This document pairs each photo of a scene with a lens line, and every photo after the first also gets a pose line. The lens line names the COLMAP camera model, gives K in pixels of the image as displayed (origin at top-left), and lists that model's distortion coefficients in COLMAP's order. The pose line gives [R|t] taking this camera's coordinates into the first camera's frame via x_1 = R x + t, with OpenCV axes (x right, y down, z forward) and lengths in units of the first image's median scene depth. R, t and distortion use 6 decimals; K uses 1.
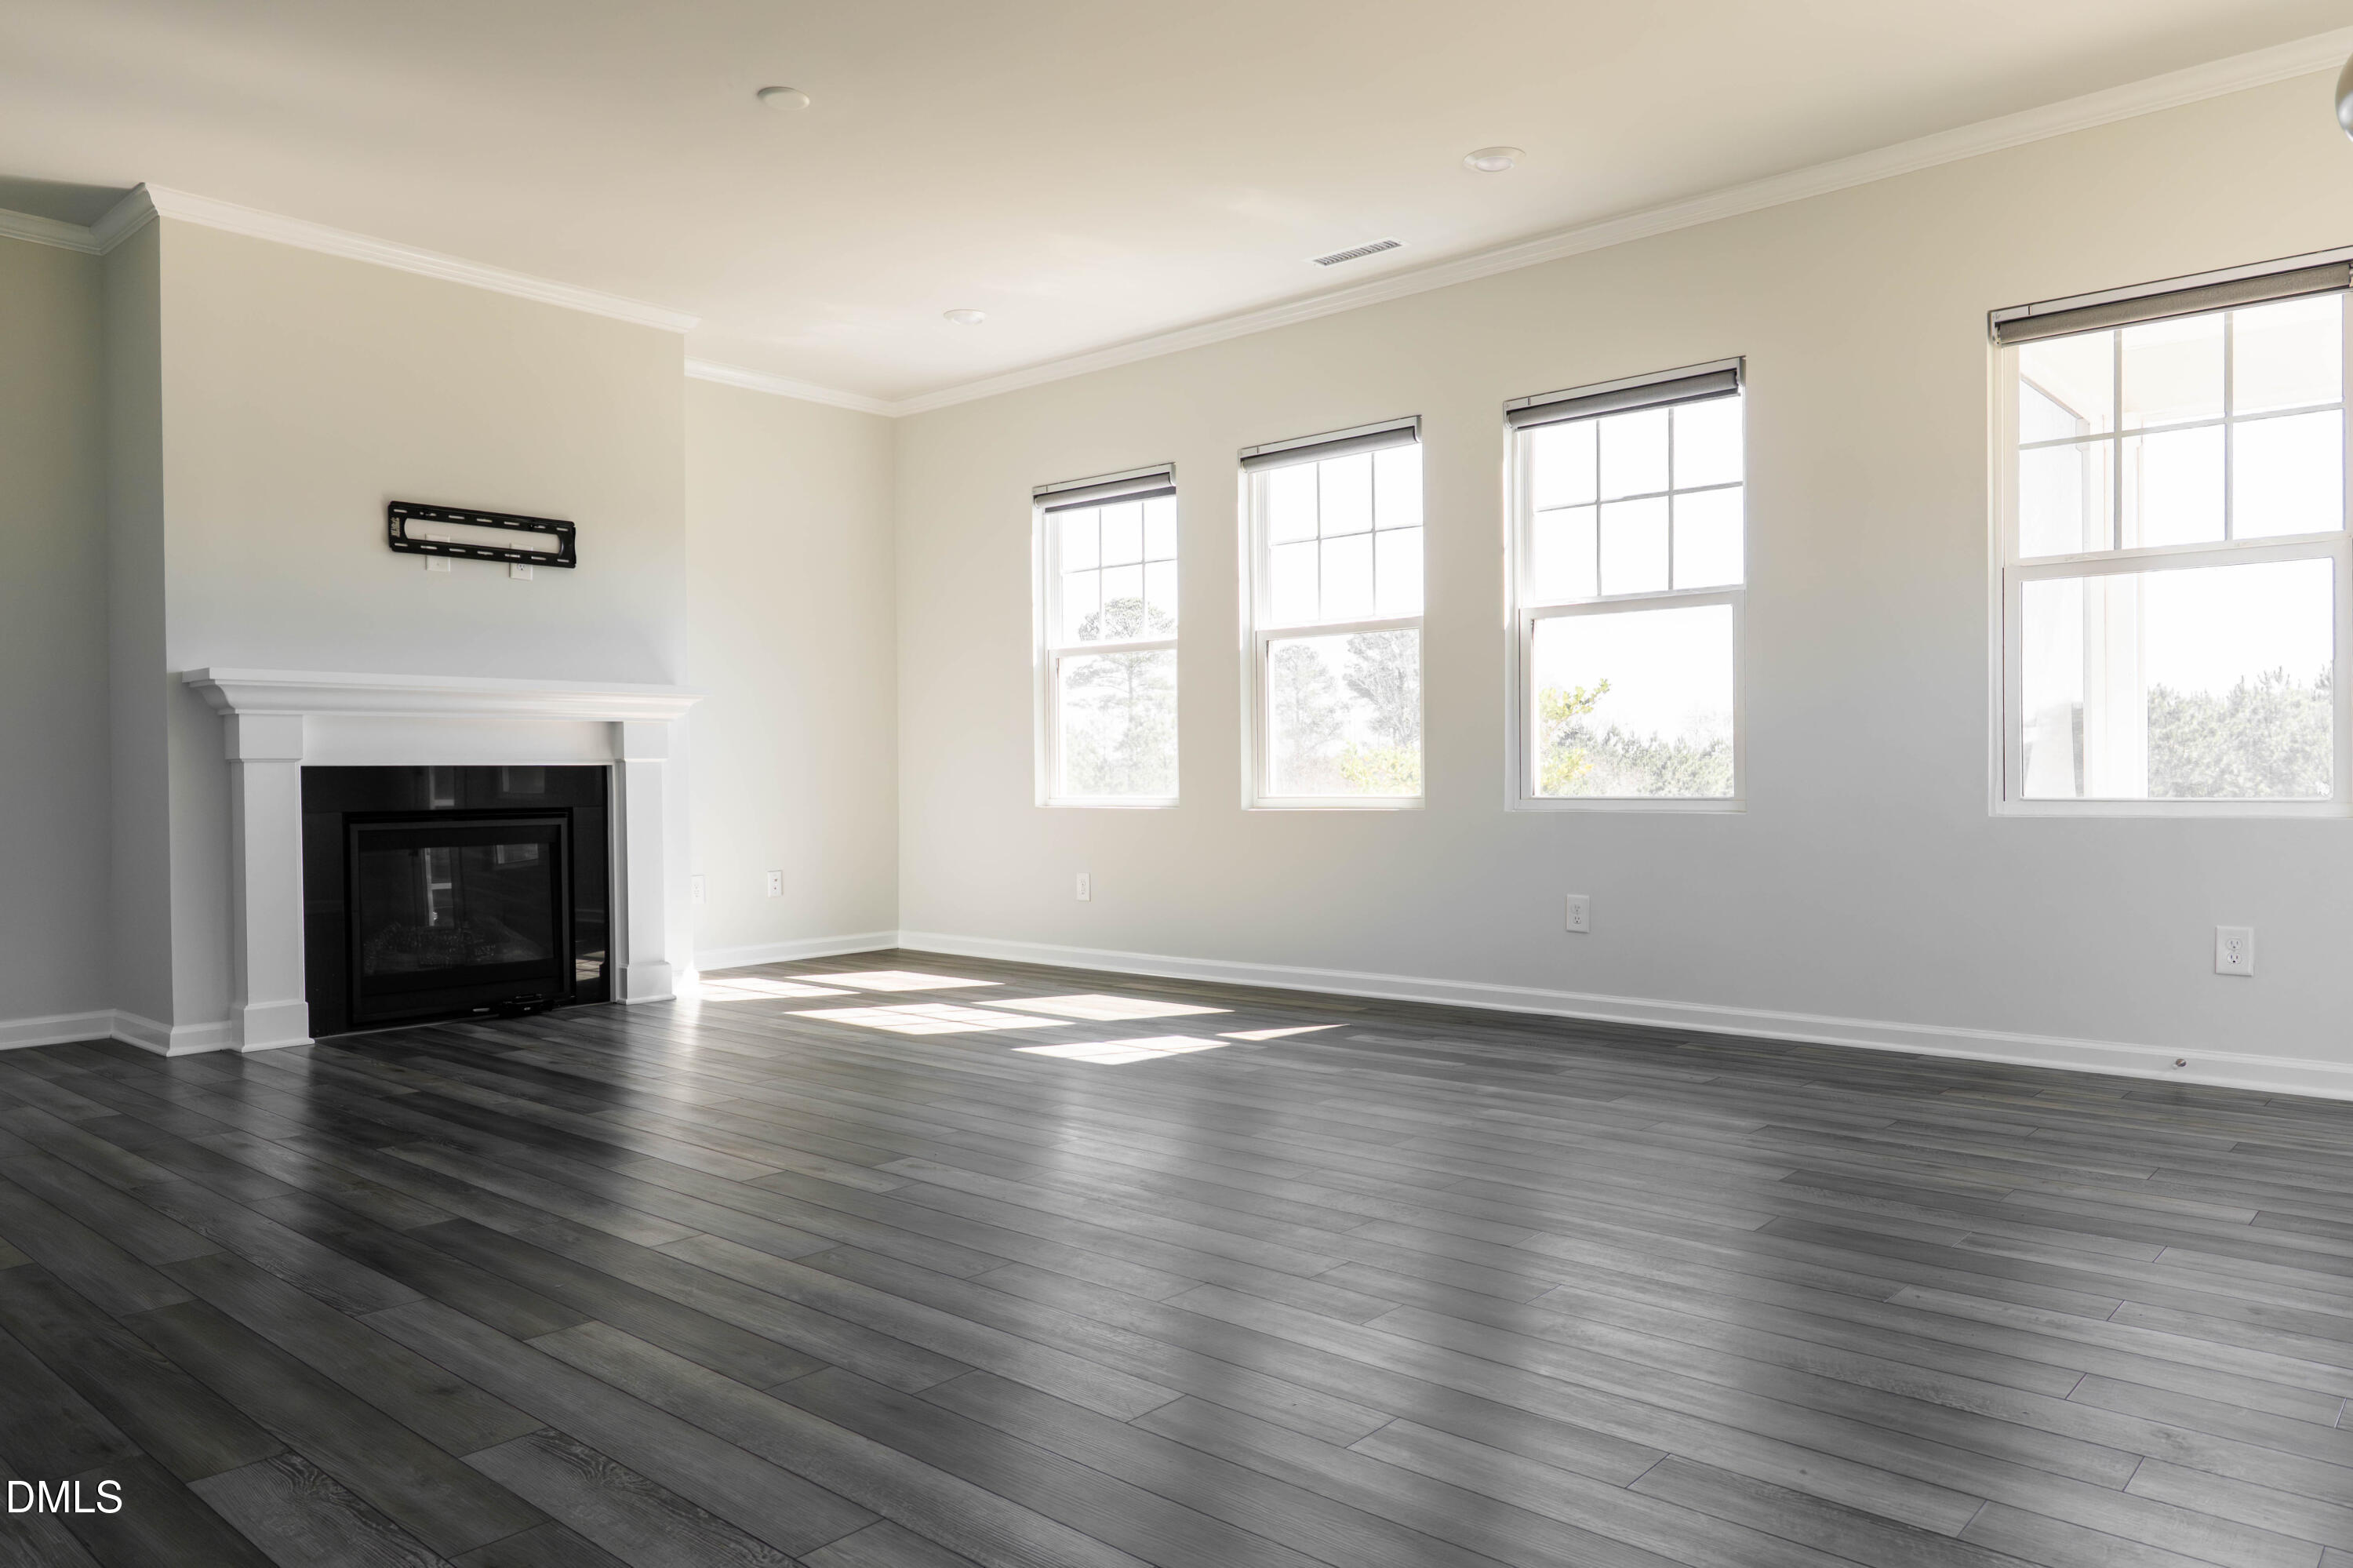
lens RADIAL K [[1558.0, 0, 1176.5], [0, 1558.0, 784.0], [0, 0, 1]] dist [-0.003682, -0.001268]
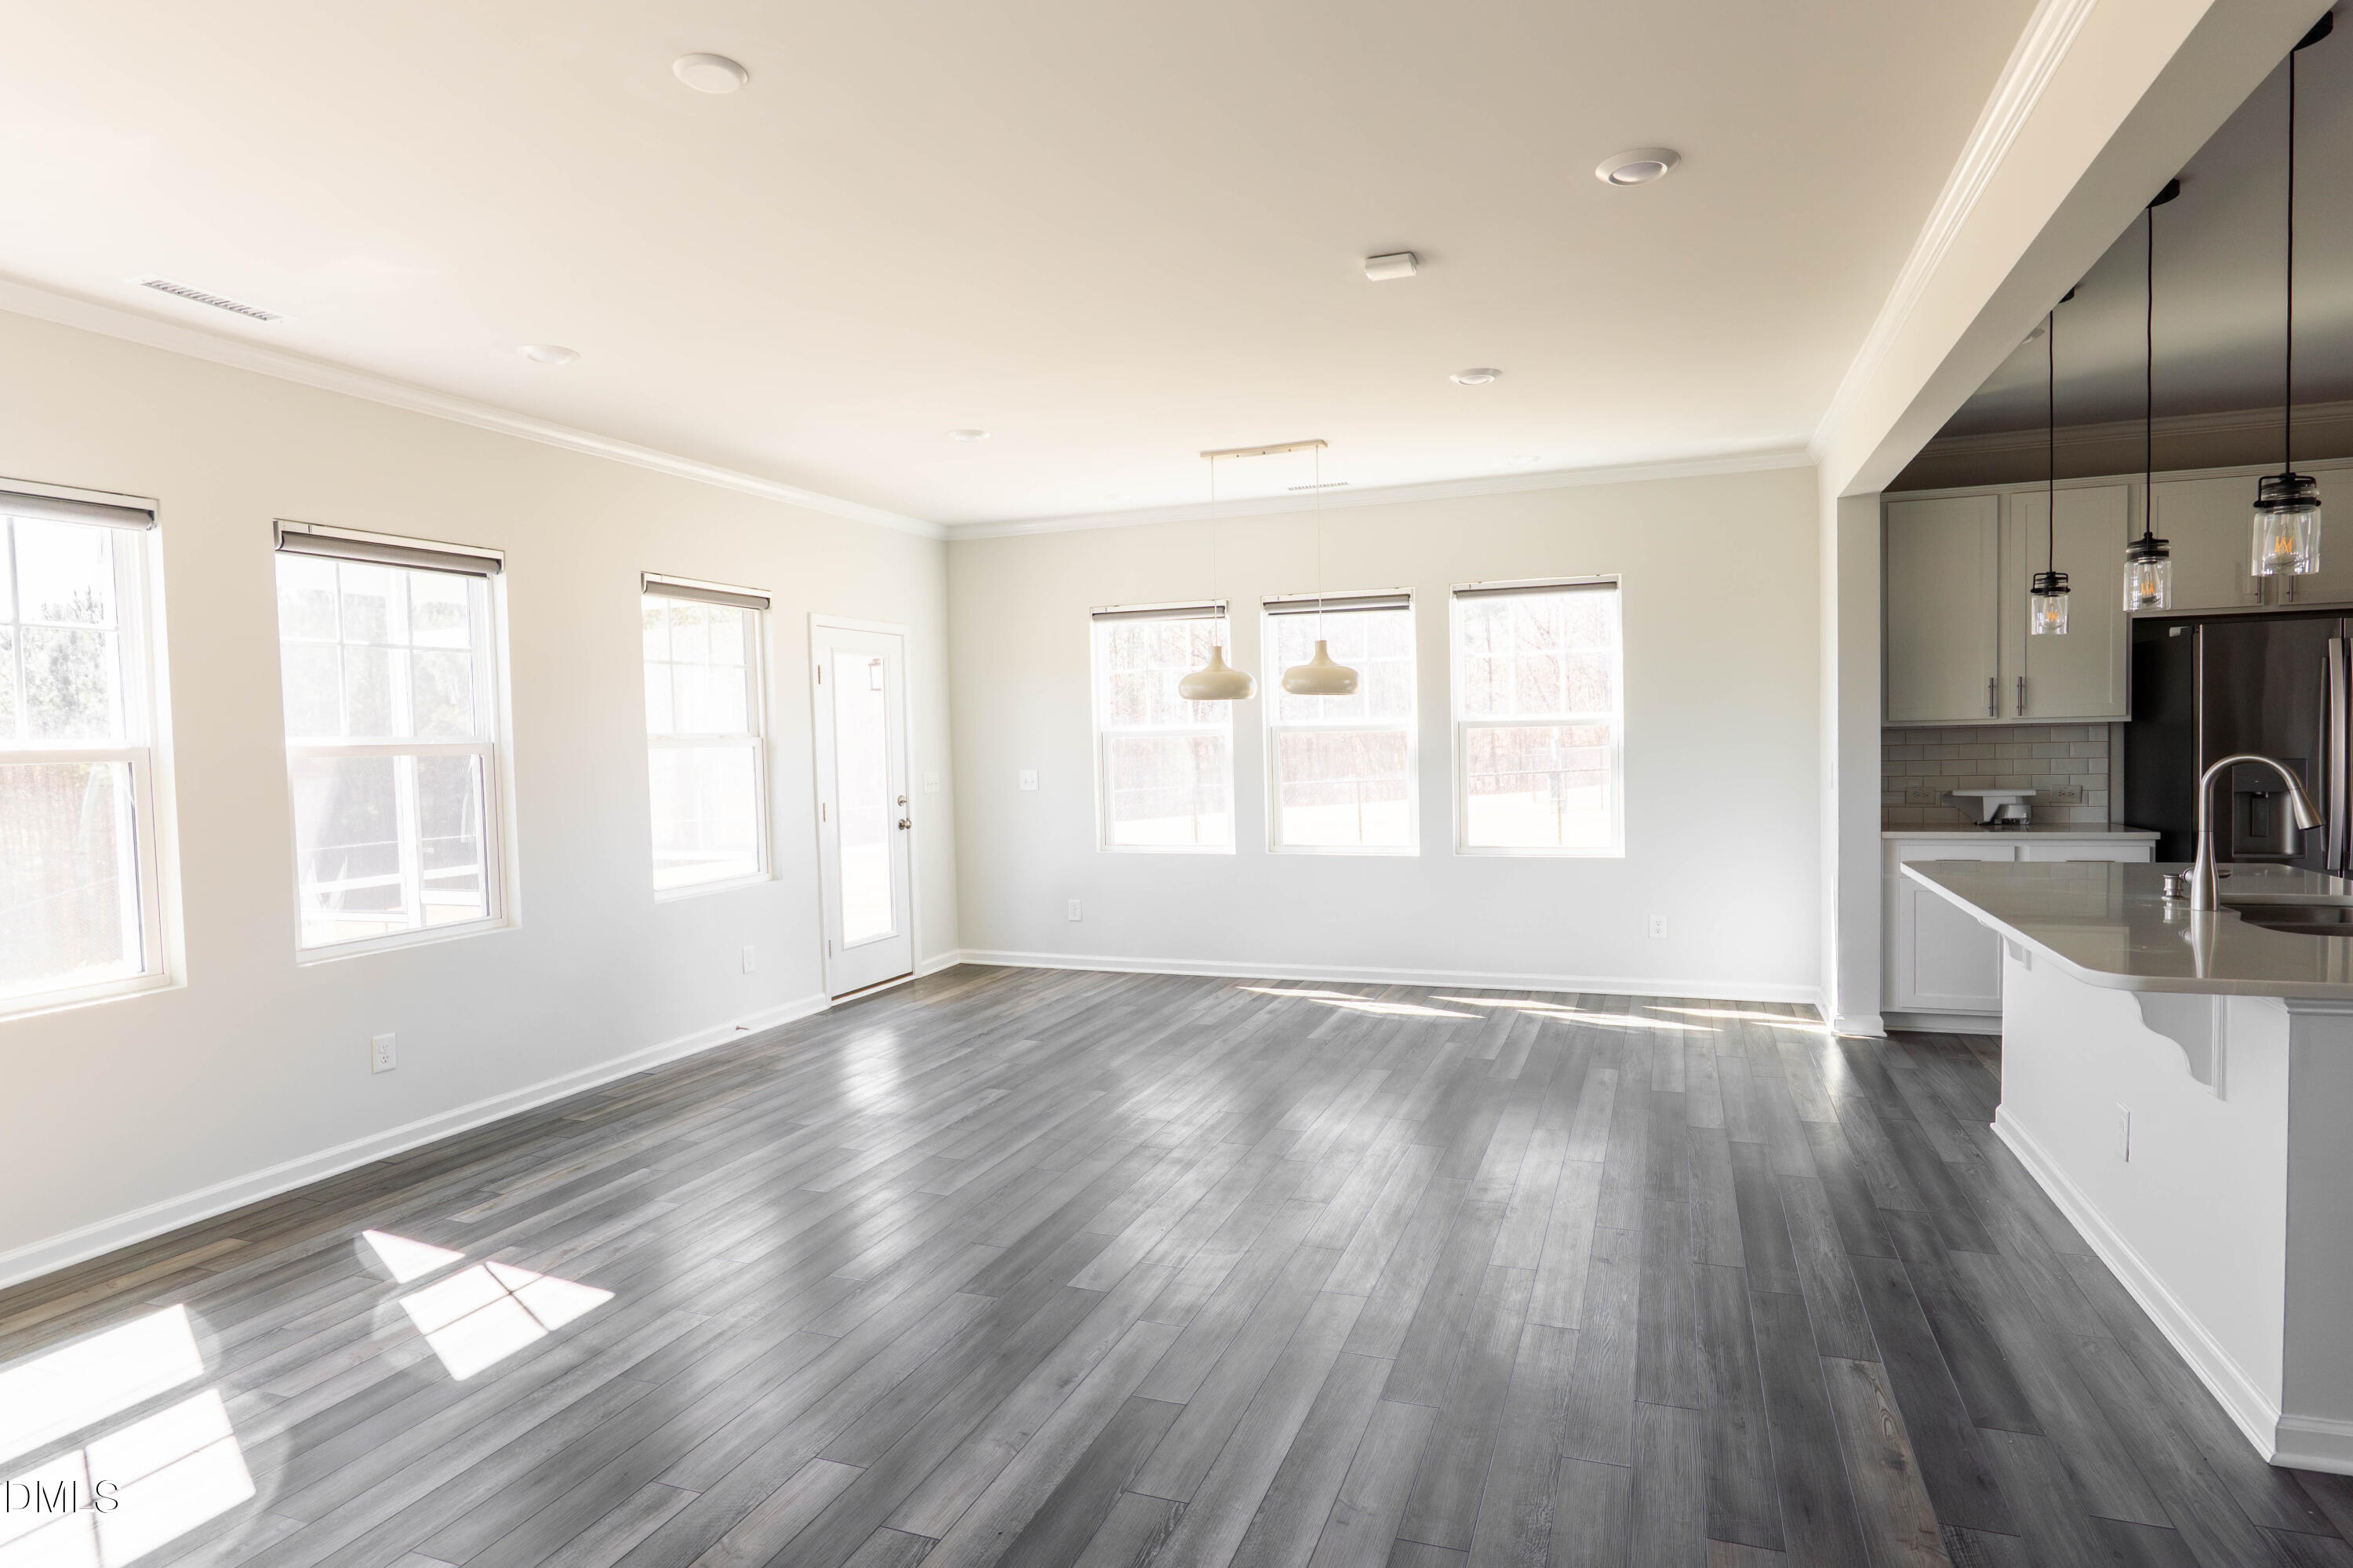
lens RADIAL K [[1272.4, 0, 1176.5], [0, 1272.4, 784.0], [0, 0, 1]] dist [-0.015988, 0.000522]
pose [[-0.342682, -0.019975, 0.939239, -0.662286], [0.033518, 0.998877, 0.033473, -0.097927], [-0.938853, 0.042952, -0.341627, 0.762981]]
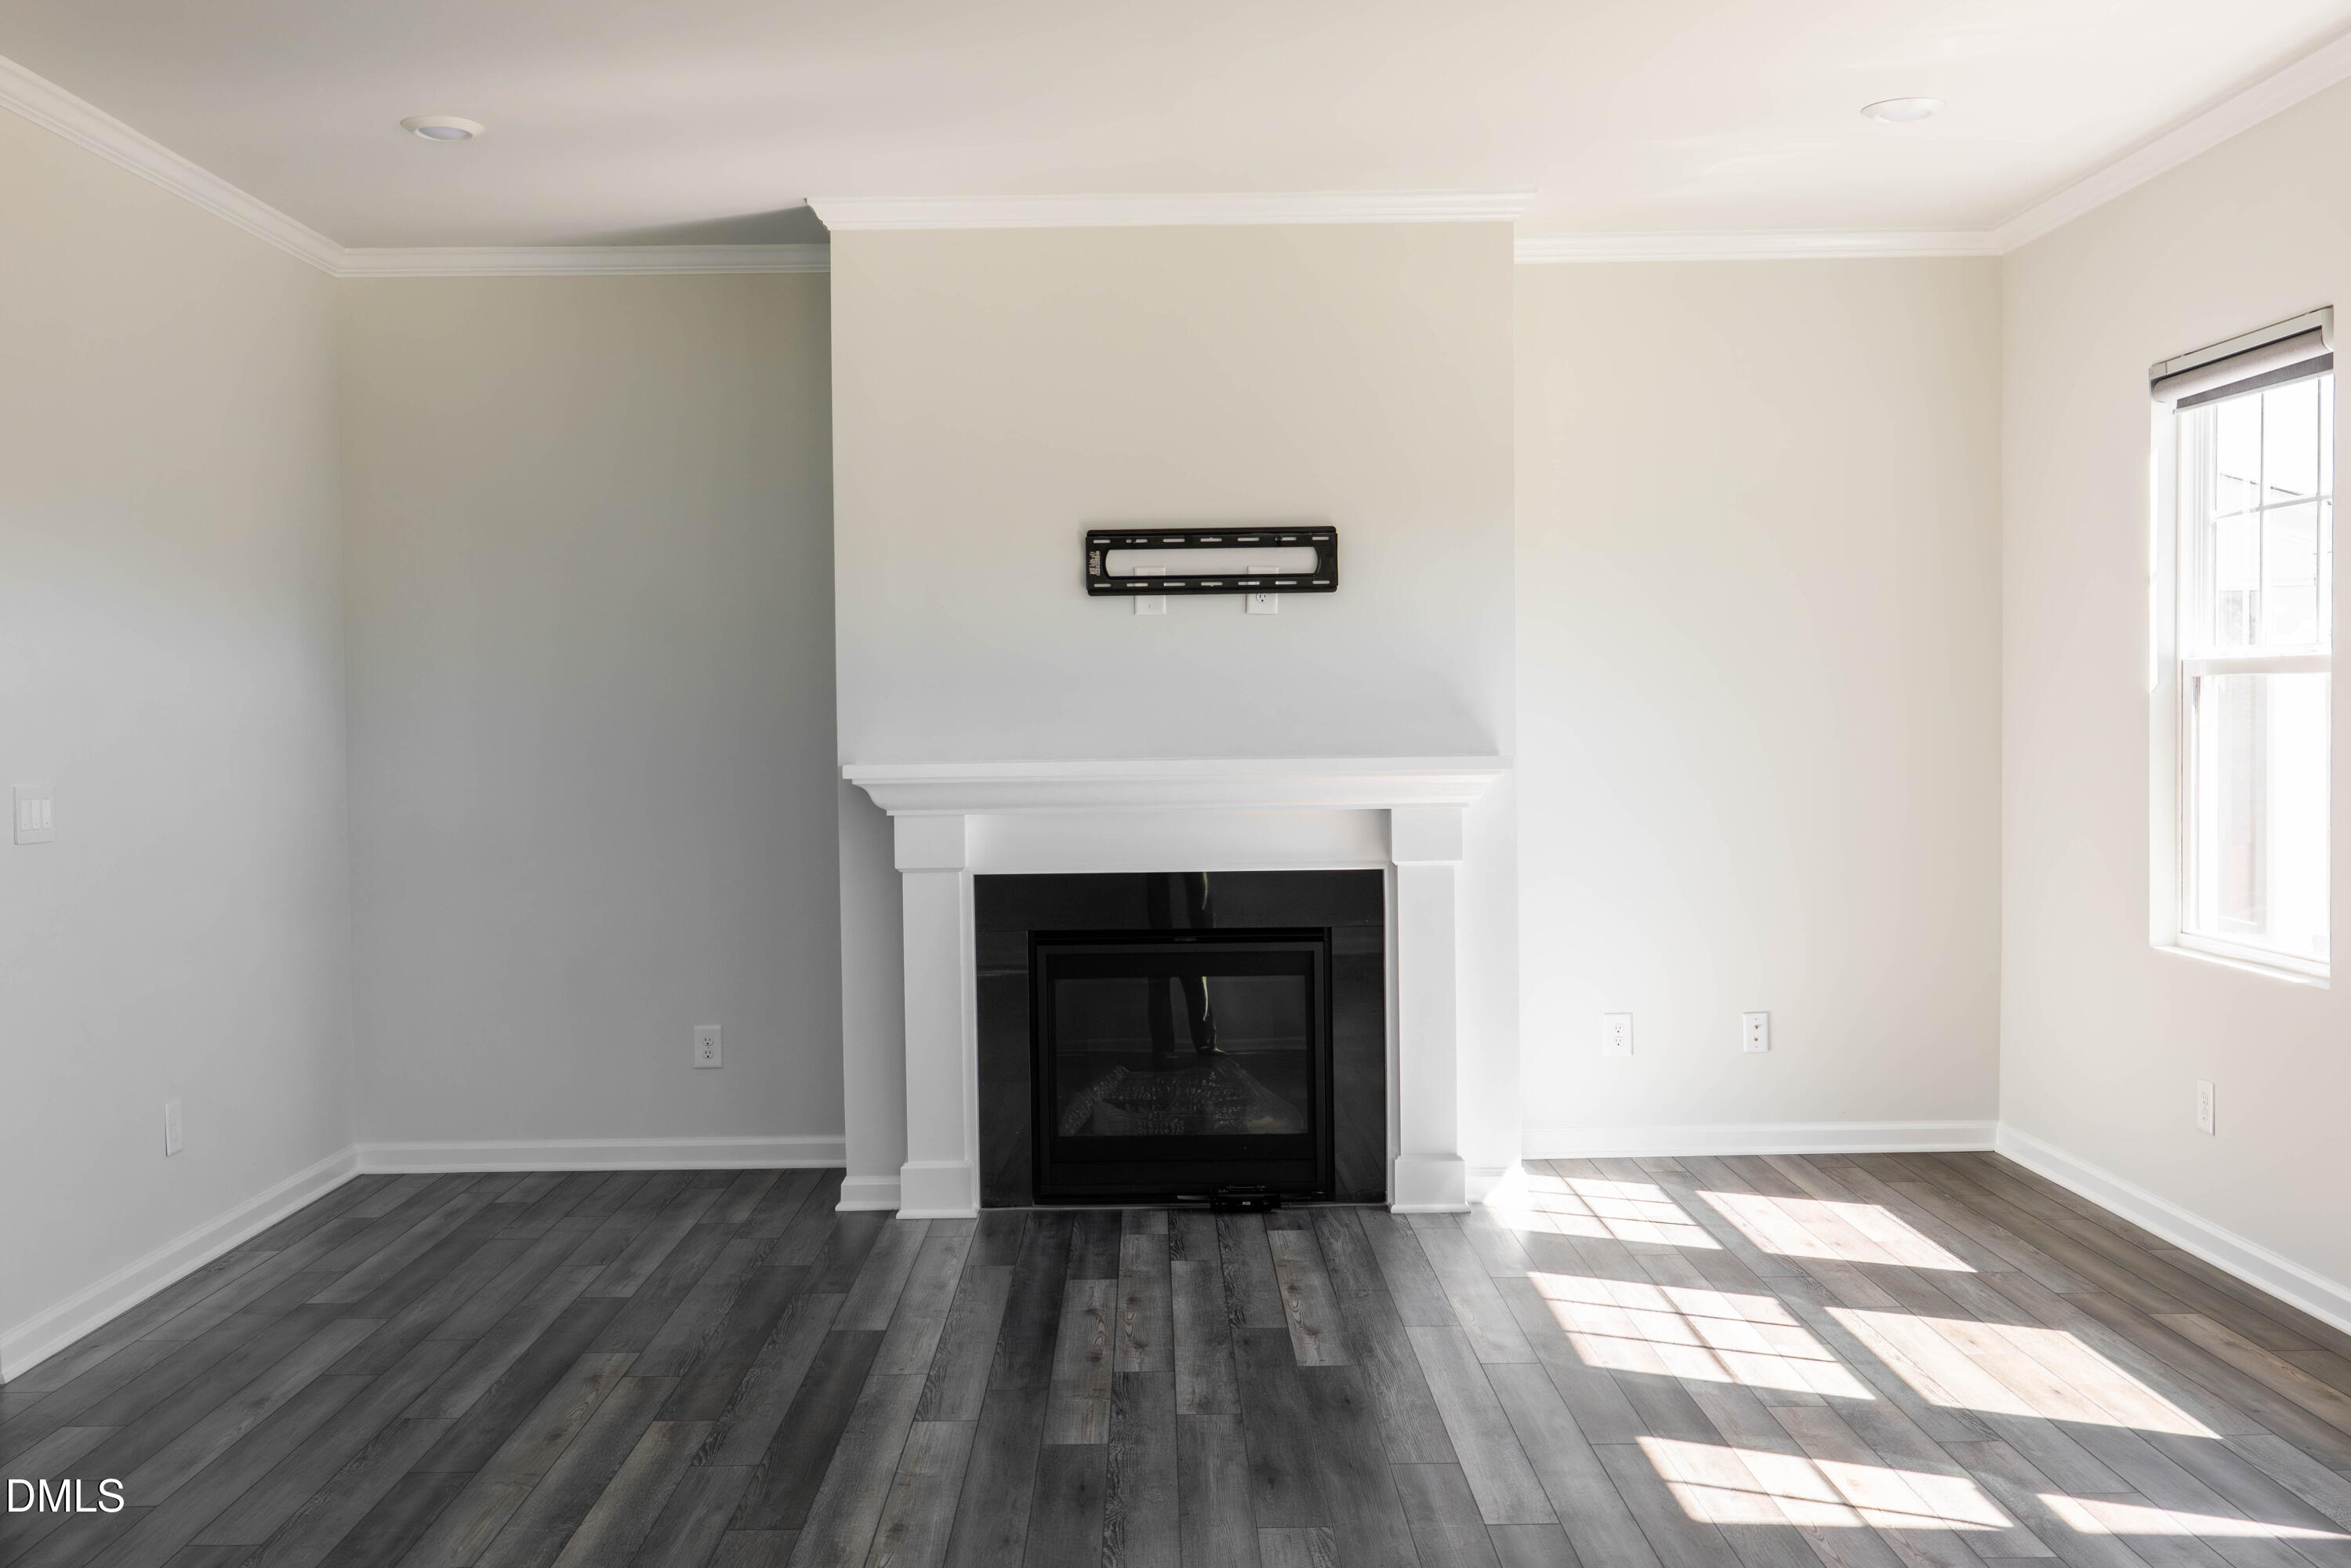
lens RADIAL K [[2295.3, 0, 1175.5], [0, 2295.3, 784.0], [0, 0, 1]] dist [-0.001068, 0.003020]
pose [[0.665453, 0.026013, -0.745987, 0.367409], [0.001409, 0.999347, 0.036105, -0.093629], [0.746439, -0.025077, 0.664982, 0.260117]]
